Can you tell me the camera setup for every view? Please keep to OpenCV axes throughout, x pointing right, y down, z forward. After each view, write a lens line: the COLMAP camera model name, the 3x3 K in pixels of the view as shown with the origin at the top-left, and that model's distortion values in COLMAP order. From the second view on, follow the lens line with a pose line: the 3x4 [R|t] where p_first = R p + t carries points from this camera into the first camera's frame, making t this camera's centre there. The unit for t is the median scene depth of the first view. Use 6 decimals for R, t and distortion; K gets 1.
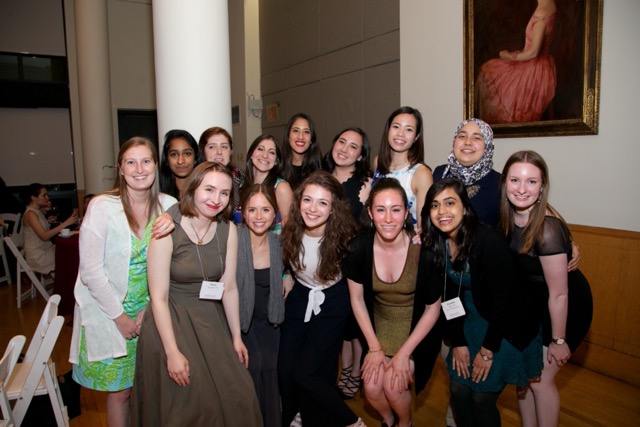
lens RADIAL K [[432.3, 0, 320.0], [0, 432.3, 213.5], [0, 0, 1]] dist [-0.002442, -0.004973]
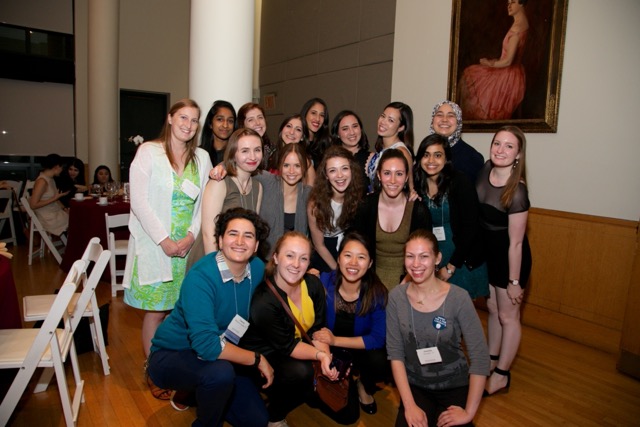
lens RADIAL K [[426.3, 0, 320.0], [0, 426.3, 213.5], [0, 0, 1]] dist [-0.006892, -0.000172]
pose [[0.996280, 0.052447, 0.068371, -0.082291], [-0.052530, 0.998619, -0.000592, 0.076000], [-0.068307, -0.003001, 0.997660, -0.139307]]
